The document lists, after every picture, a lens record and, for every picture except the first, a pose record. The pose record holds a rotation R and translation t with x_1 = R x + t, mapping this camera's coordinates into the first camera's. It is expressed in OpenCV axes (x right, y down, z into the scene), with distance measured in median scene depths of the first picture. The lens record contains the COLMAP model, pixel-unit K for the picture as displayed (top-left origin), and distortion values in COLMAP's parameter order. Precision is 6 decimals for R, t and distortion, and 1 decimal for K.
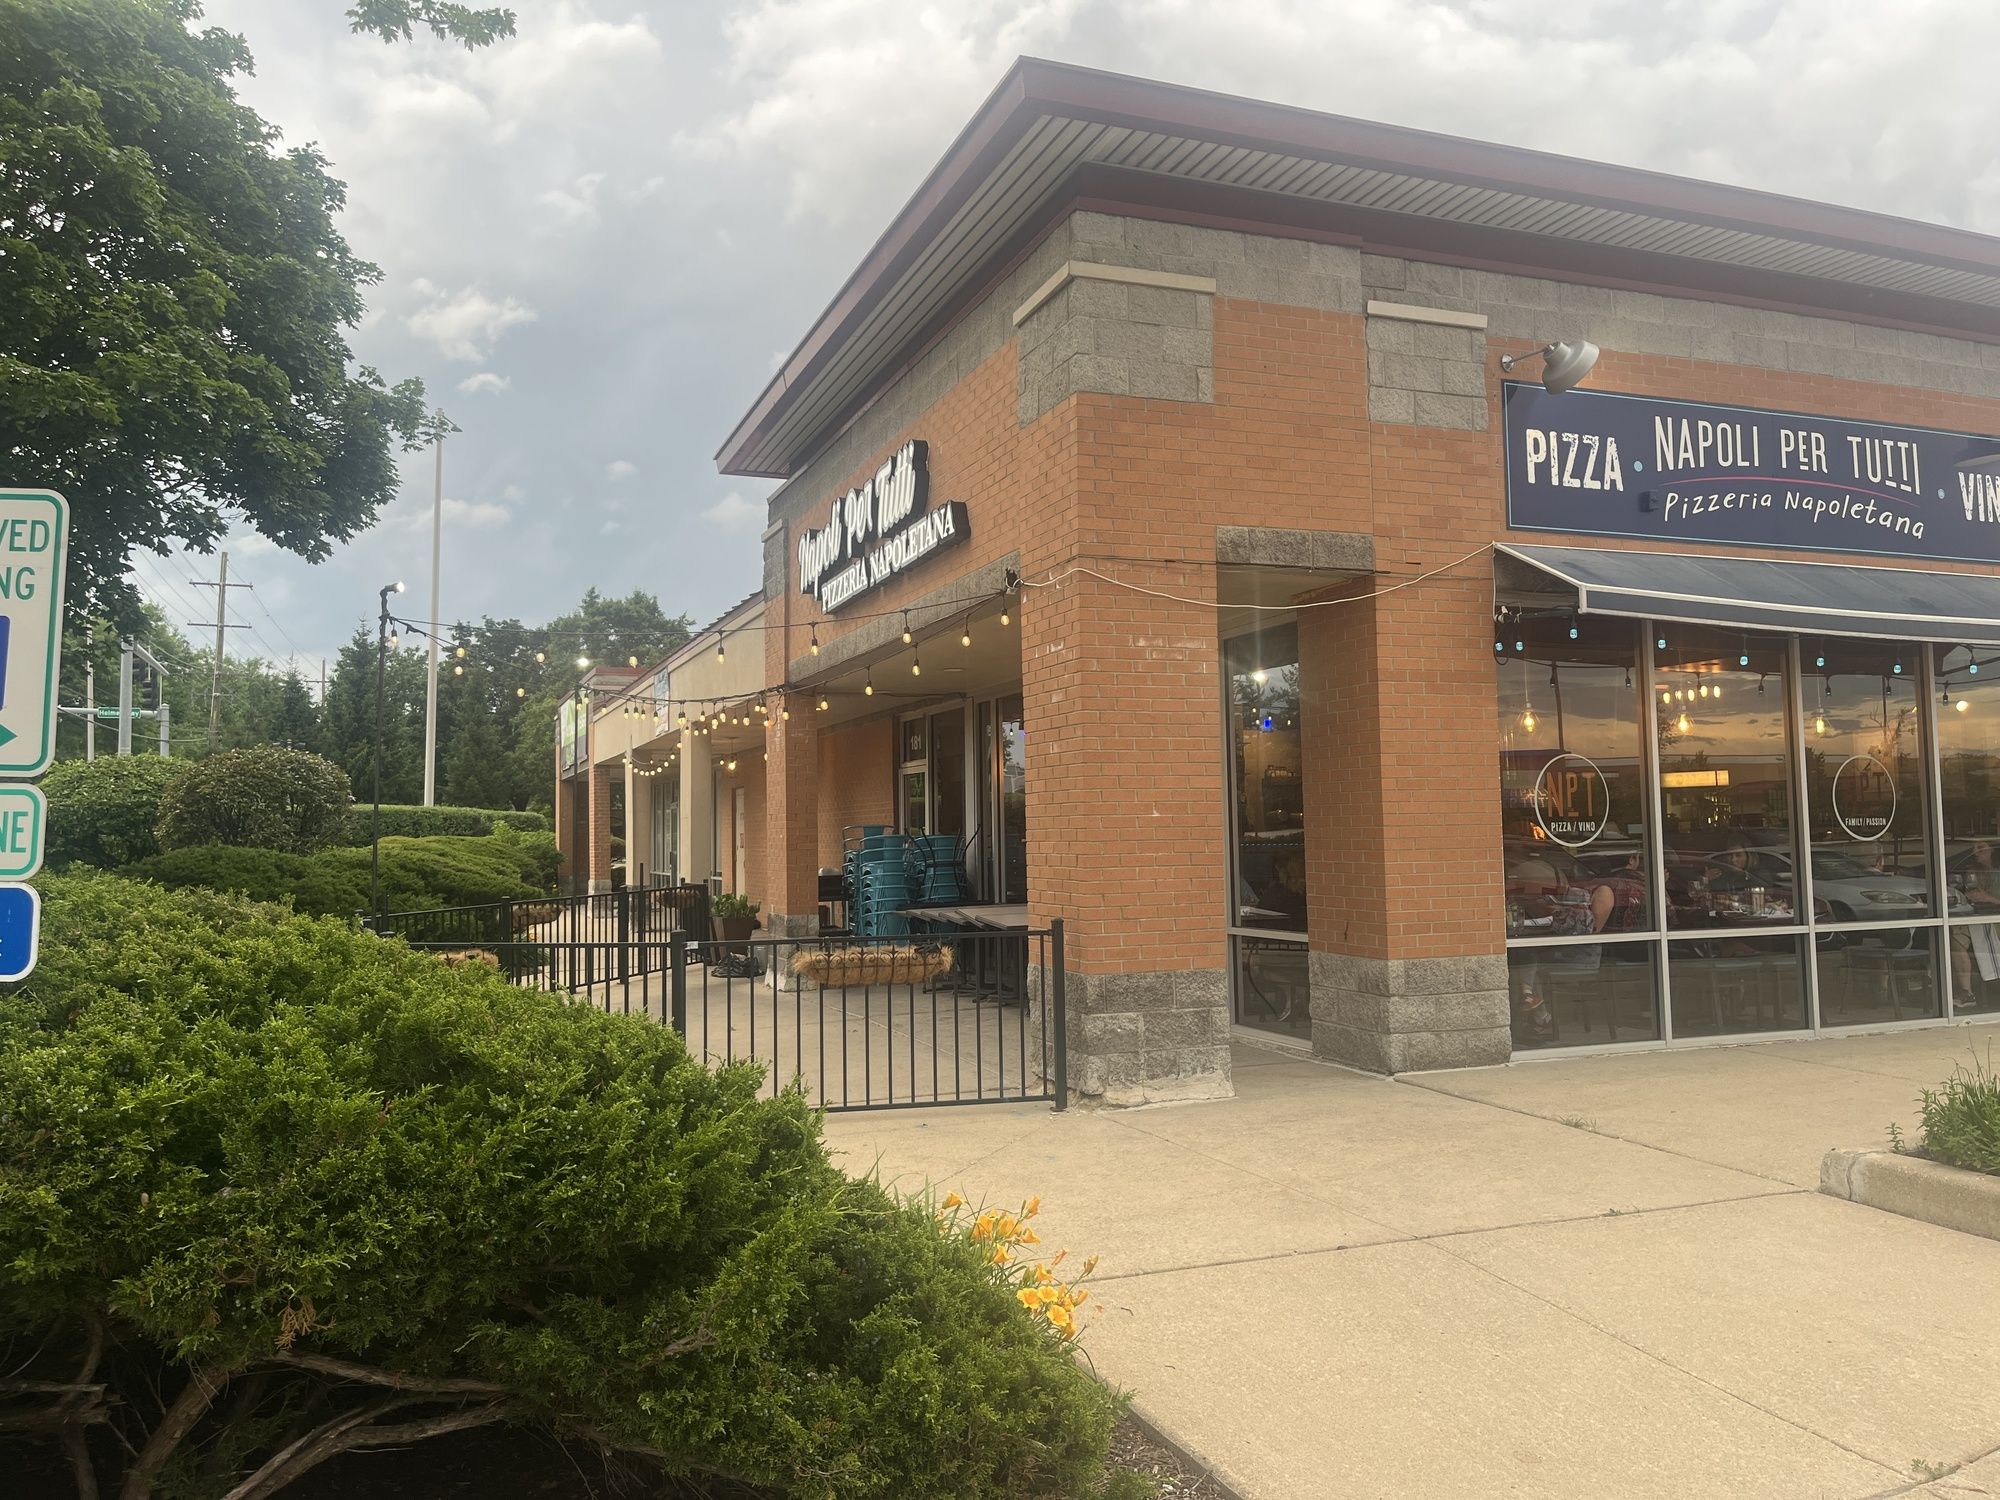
lens RADIAL K [[1524.9, 0, 1013.9], [0, 1524.9, 740.0], [0, 0, 1]] dist [0.076610, -0.086084]
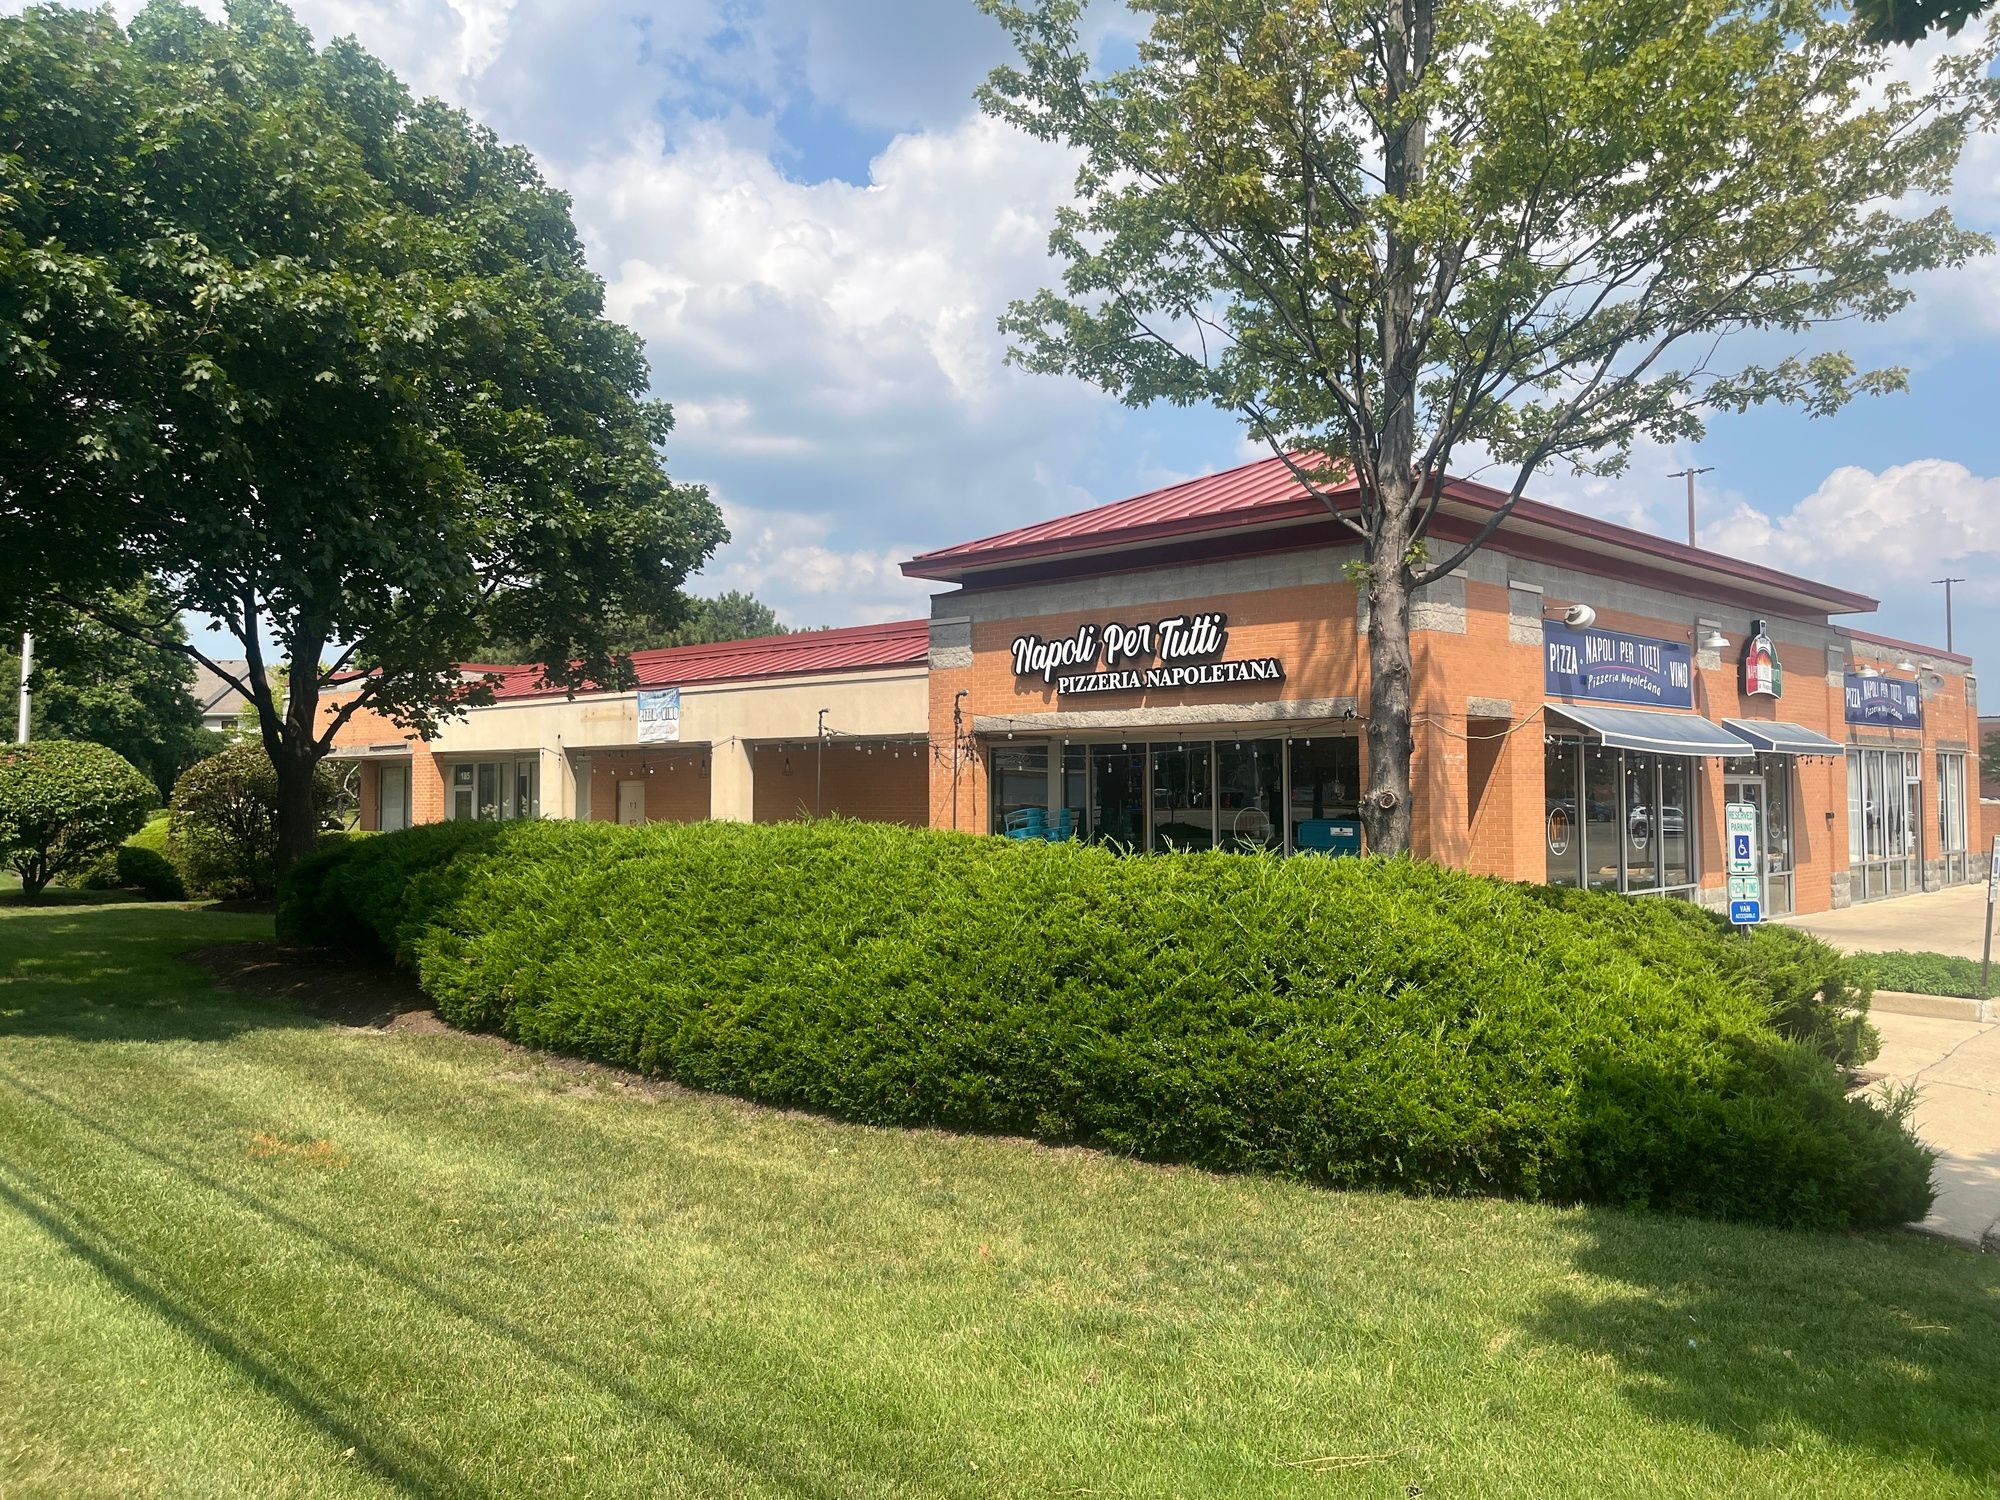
lens RADIAL K [[1524.9, 0, 1013.9], [0, 1524.9, 740.0], [0, 0, 1]] dist [0.076610, -0.086084]
pose [[0.912273, 0.027582, 0.408654, -1.126344], [-0.036965, 0.999203, 0.015080, -0.083039], [-0.407912, -0.028863, 0.912565, -0.540757]]
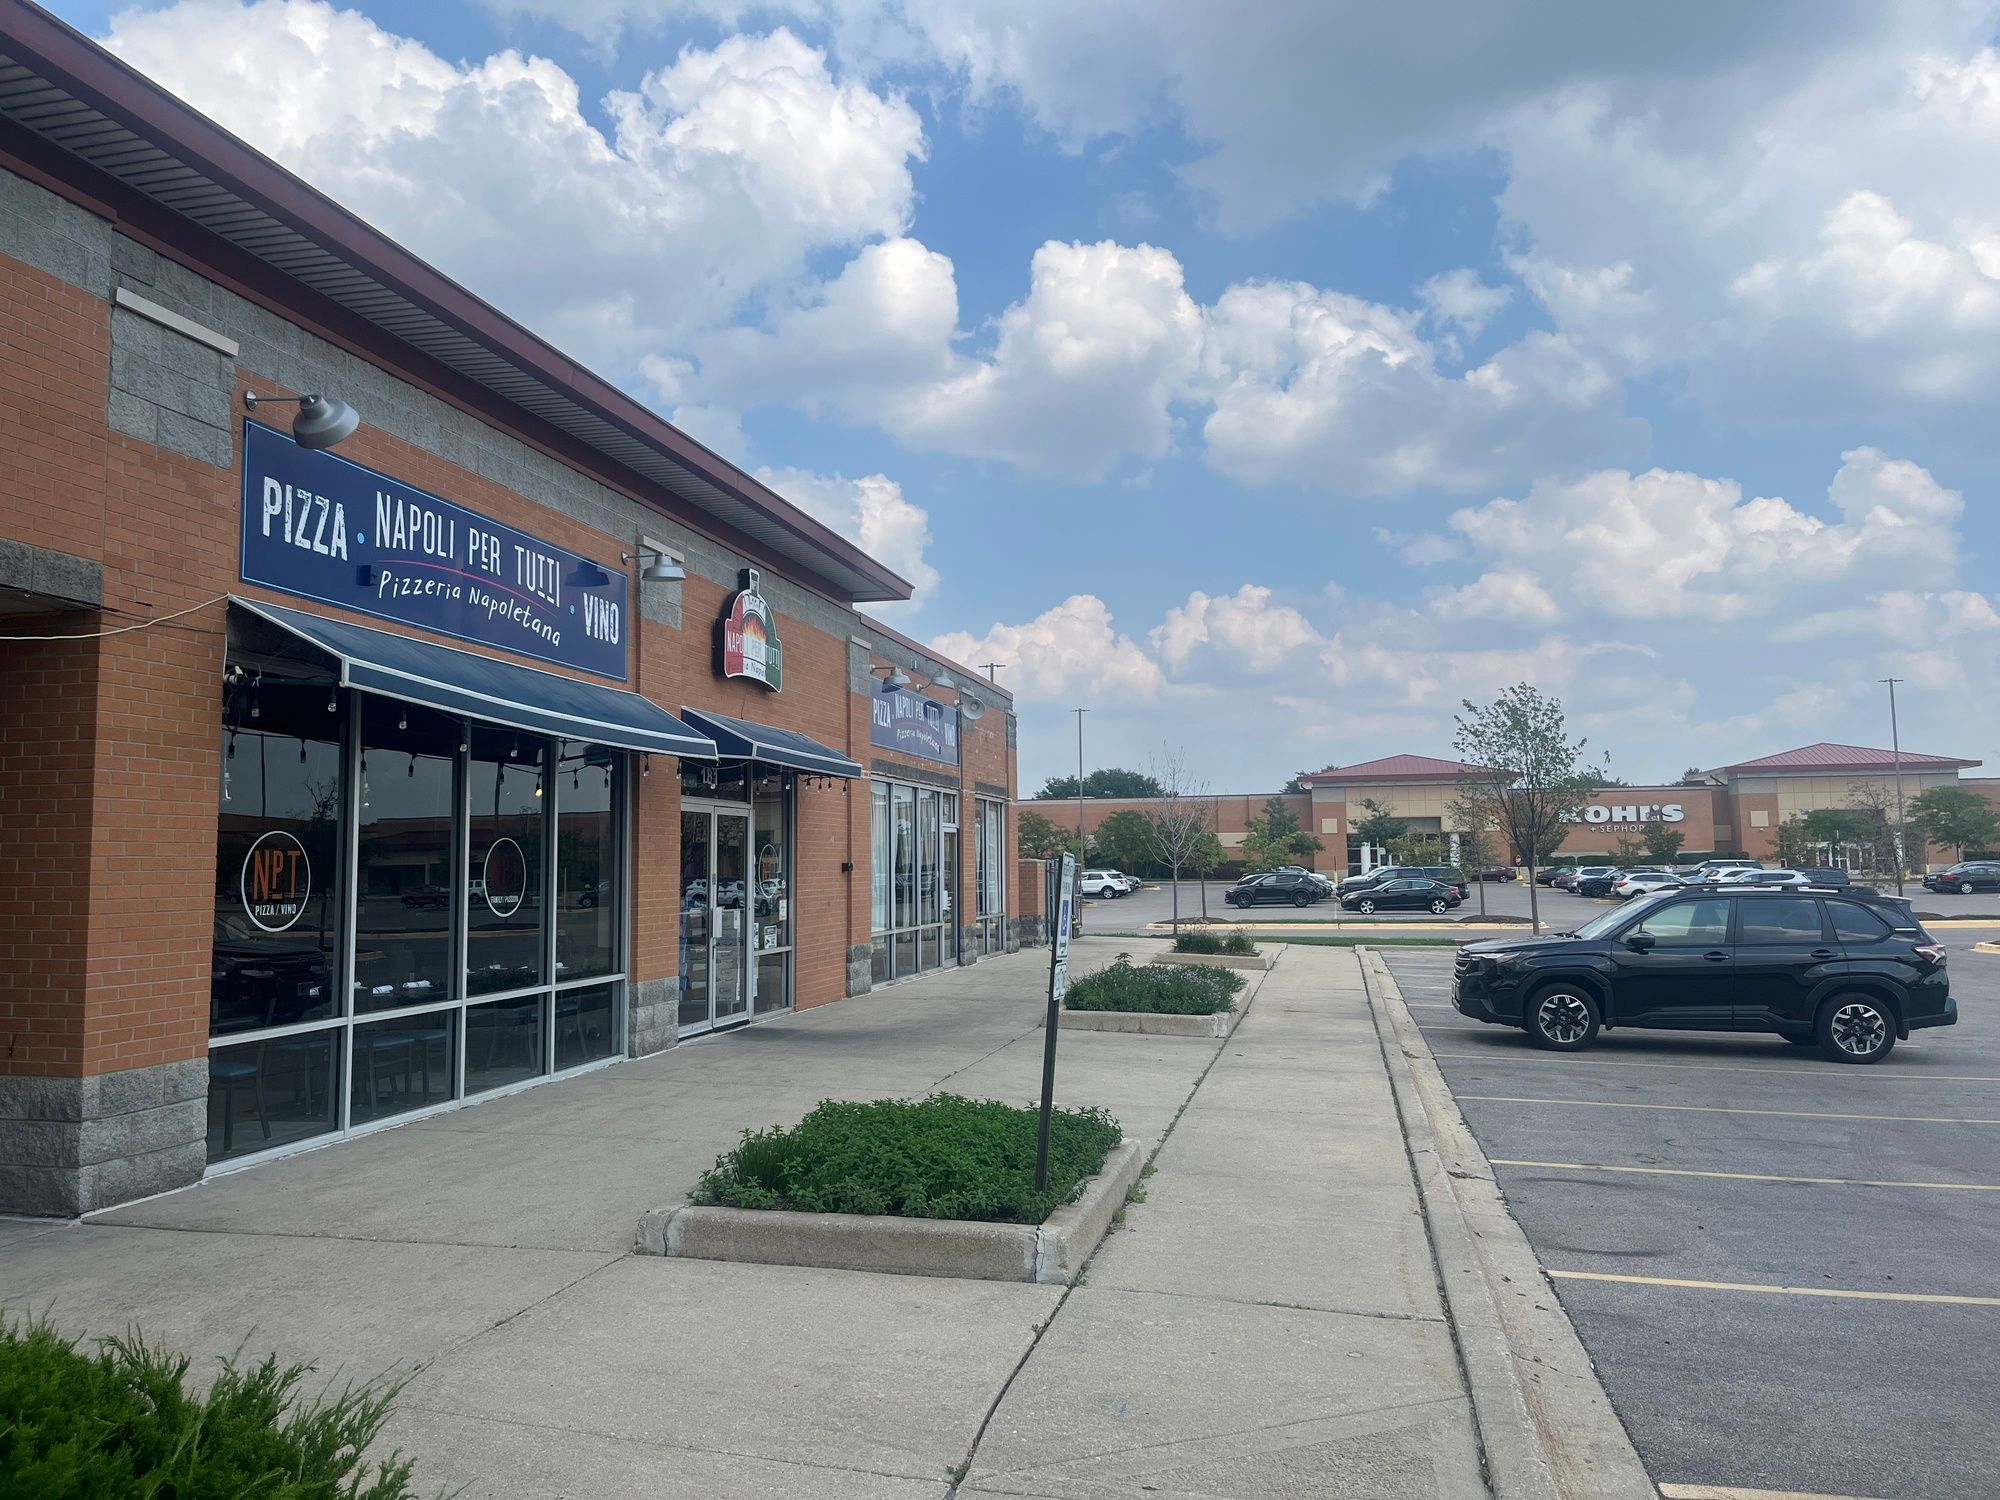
lens RADIAL K [[1524.9, 0, 1013.9], [0, 1524.9, 740.0], [0, 0, 1]] dist [0.076610, -0.086084]
pose [[0.557168, 0.080882, 0.826452, -0.171371], [-0.051947, 0.996691, -0.062521, -0.010685], [-0.828774, -0.008097, 0.559526, 0.113184]]
